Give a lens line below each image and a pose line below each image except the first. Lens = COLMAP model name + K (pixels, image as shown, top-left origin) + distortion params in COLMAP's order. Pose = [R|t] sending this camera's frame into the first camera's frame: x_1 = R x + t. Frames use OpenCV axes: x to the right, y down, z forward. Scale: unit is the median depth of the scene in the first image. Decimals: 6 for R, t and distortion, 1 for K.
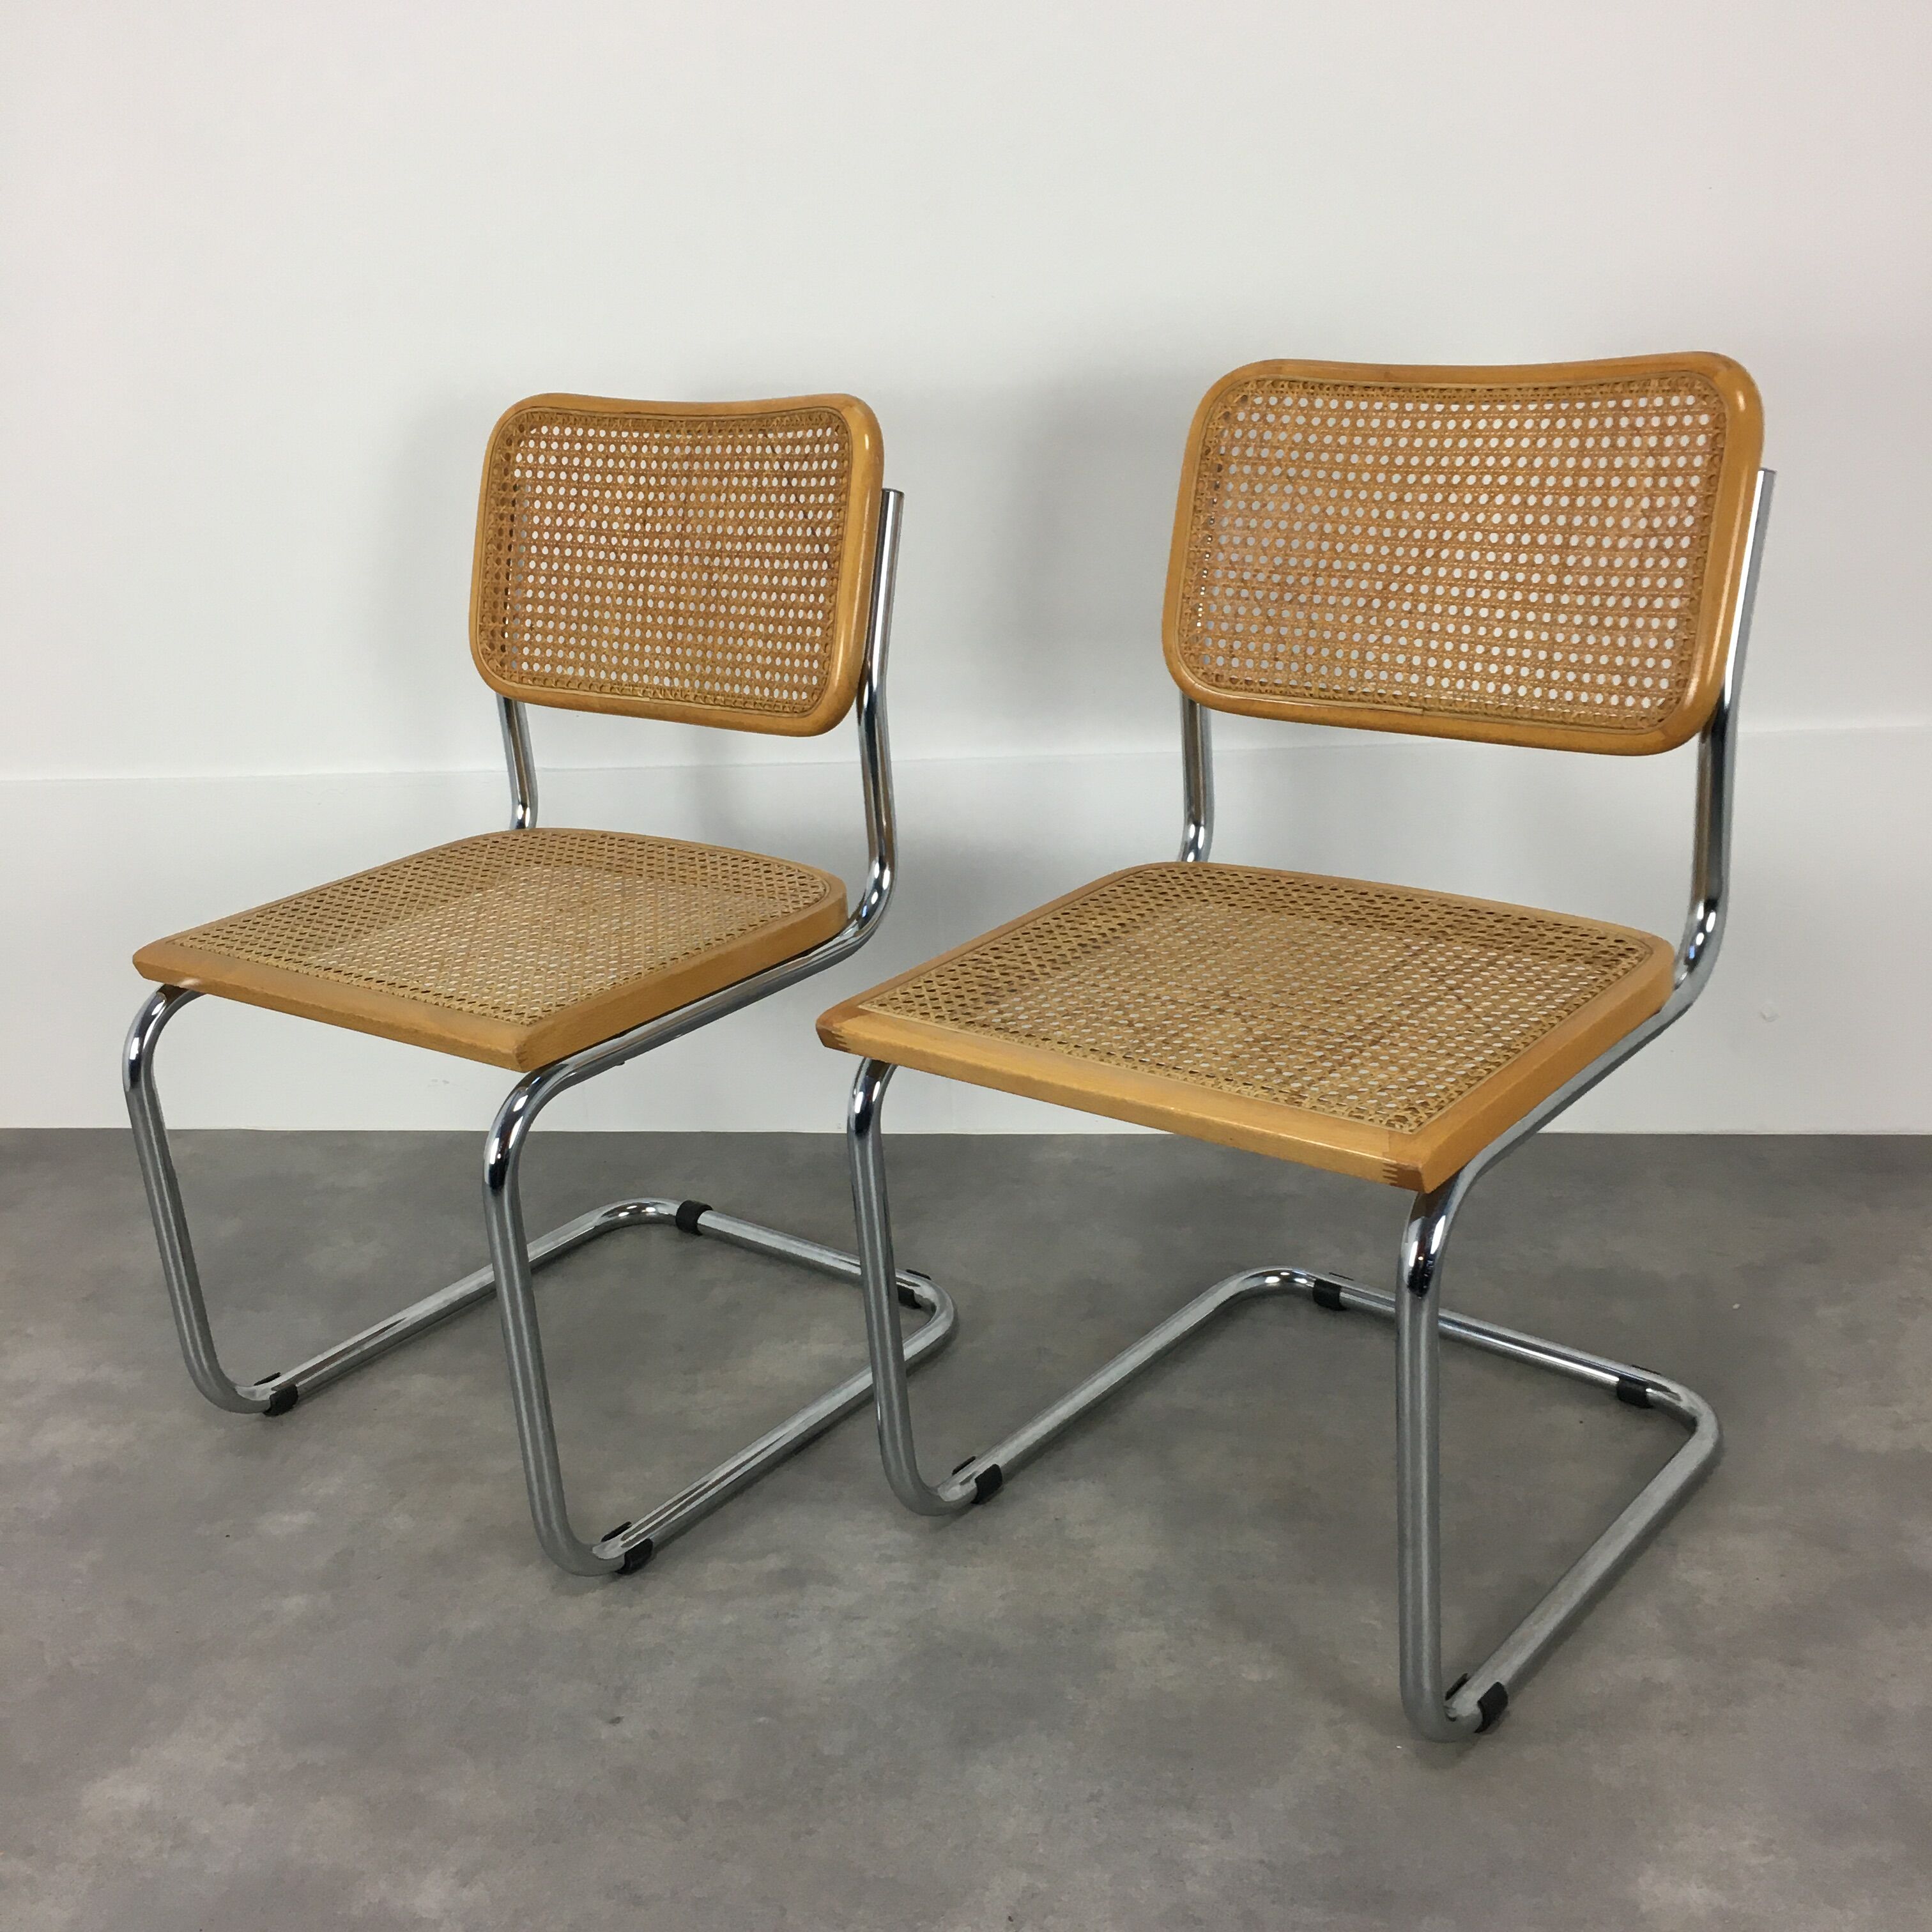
lens RADIAL K [[2189.9, 0, 966.0], [0, 2189.9, 966.0], [0, 0, 1]] dist [0.038430, 0.012871]
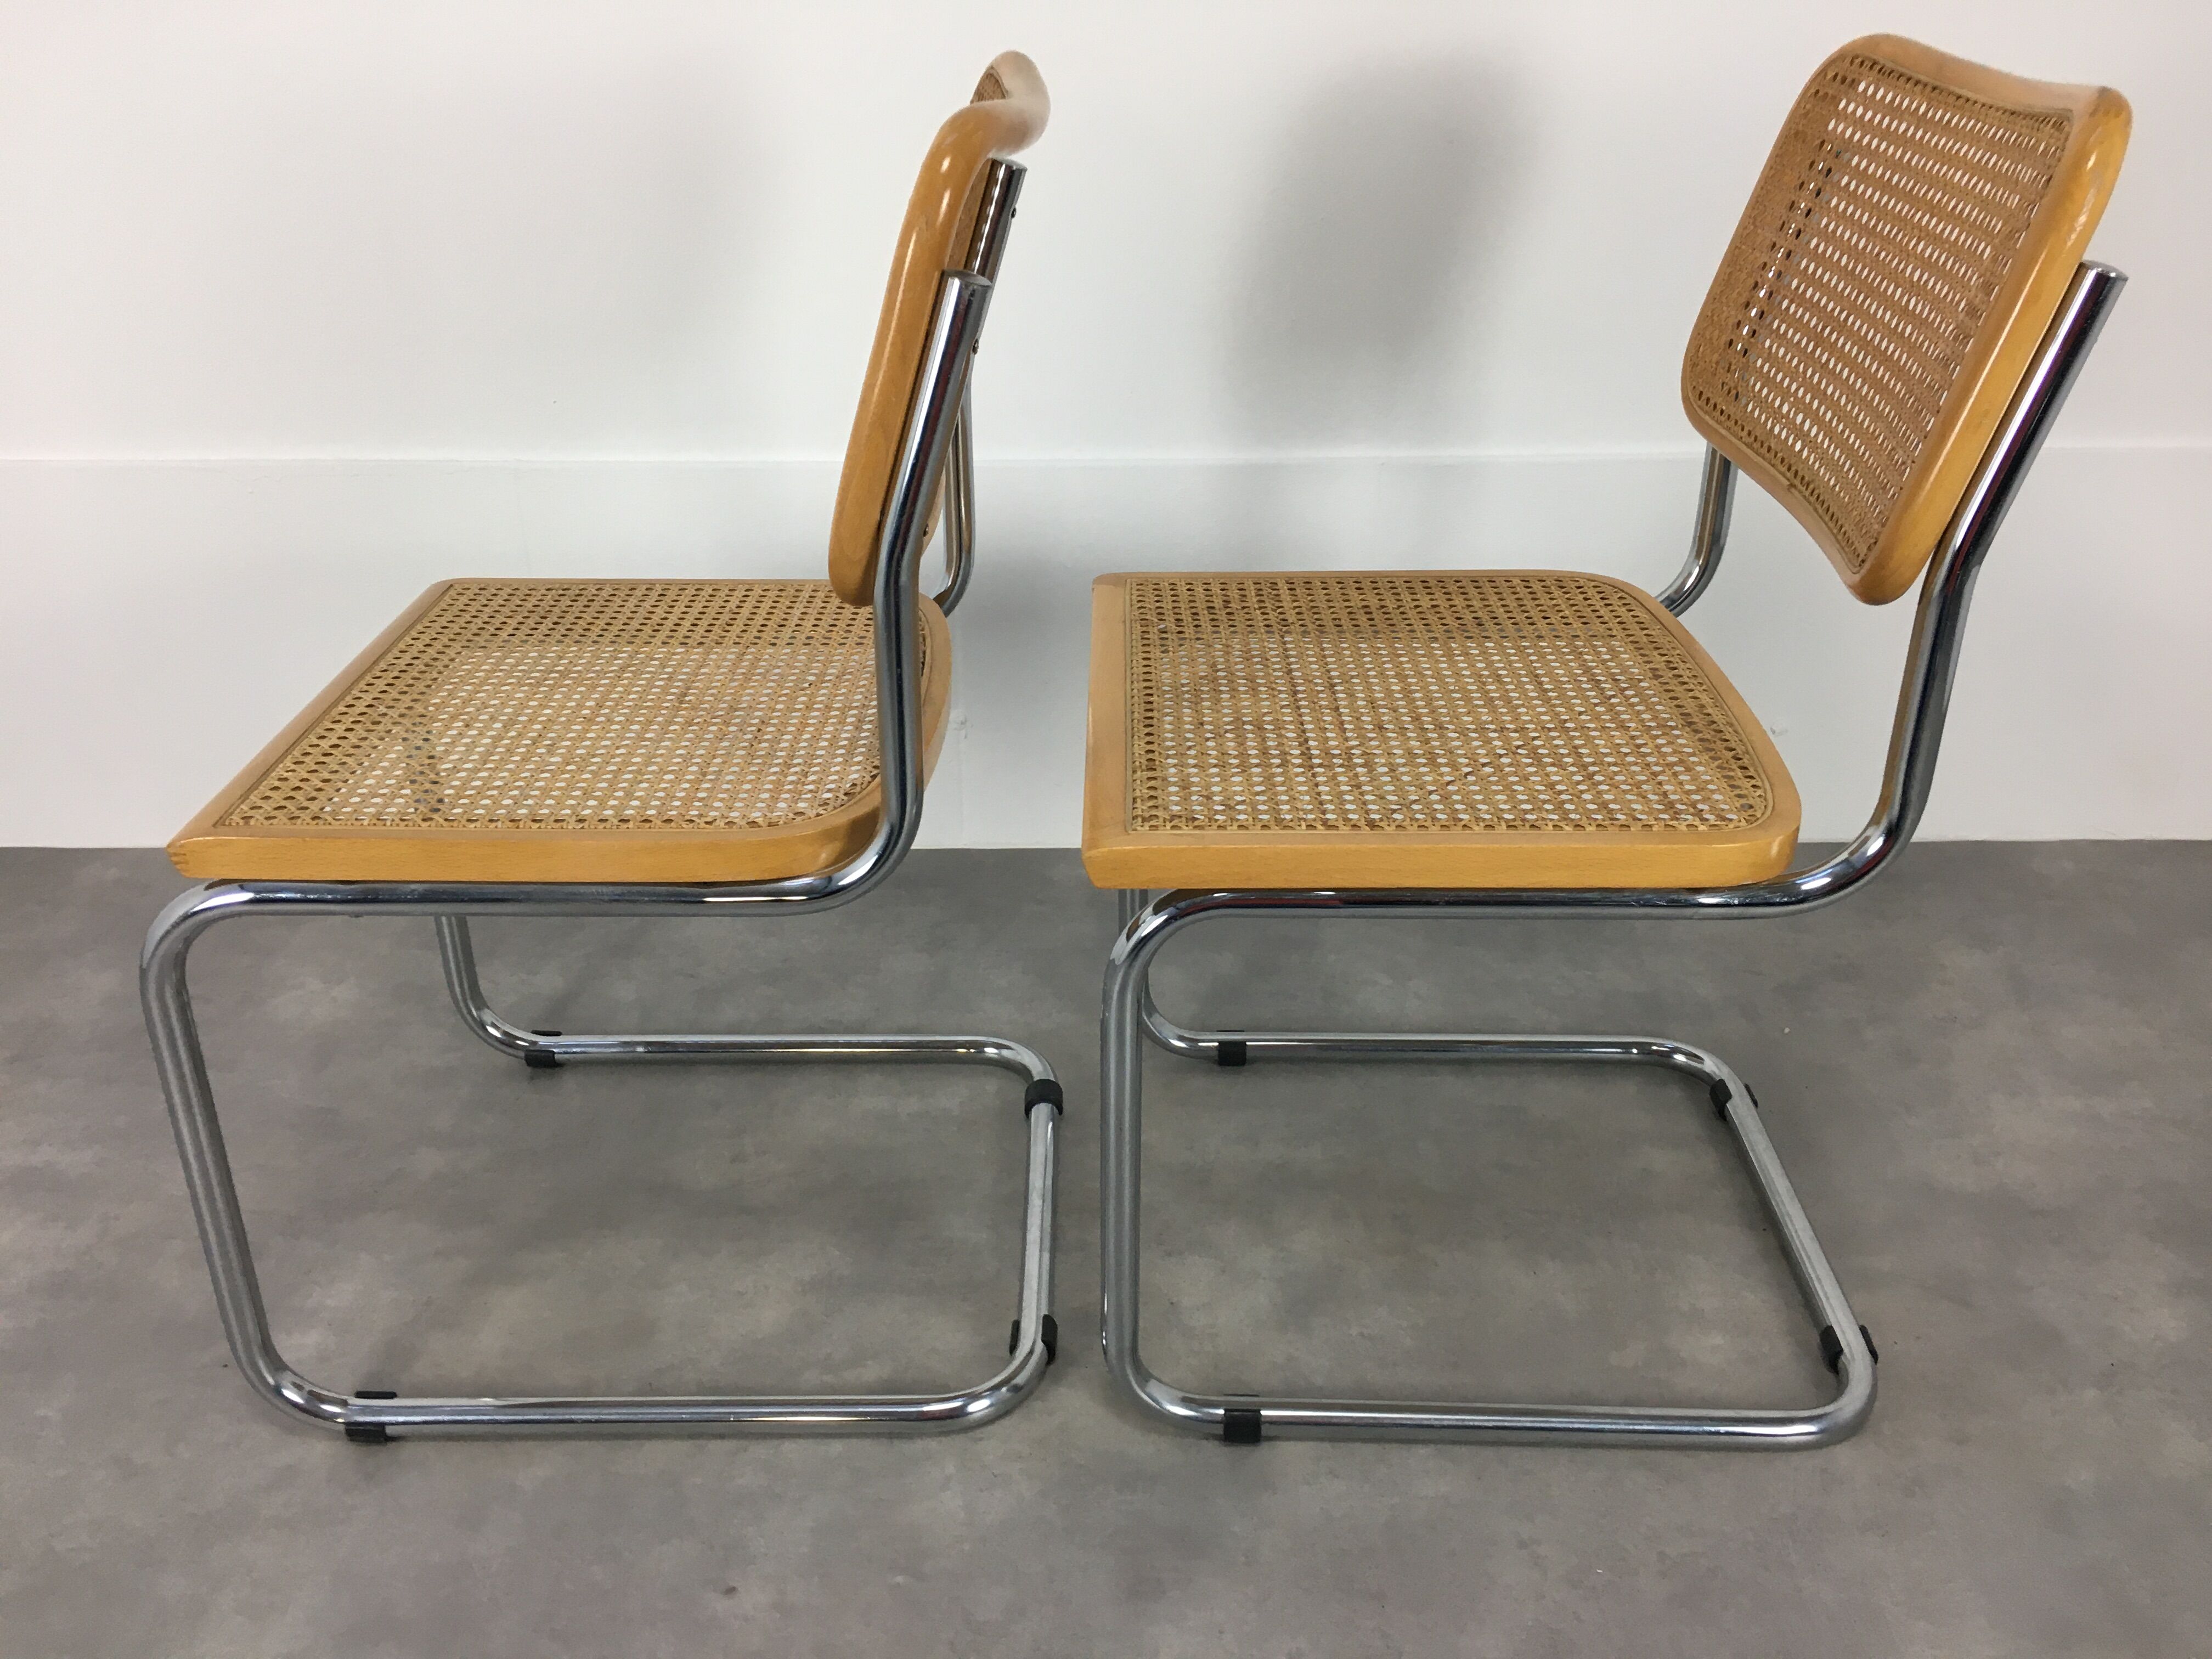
lens RADIAL K [[1866.3, 0, 1106.0], [0, 1866.3, 829.5], [0, 0, 1]] dist [0.069426, -0.098219]
pose [[0.984534, -0.016495, 0.174418, -0.125780], [-0.005344, 0.992266, 0.124011, -0.050826], [-0.175115, -0.123025, 0.976831, 0.247947]]
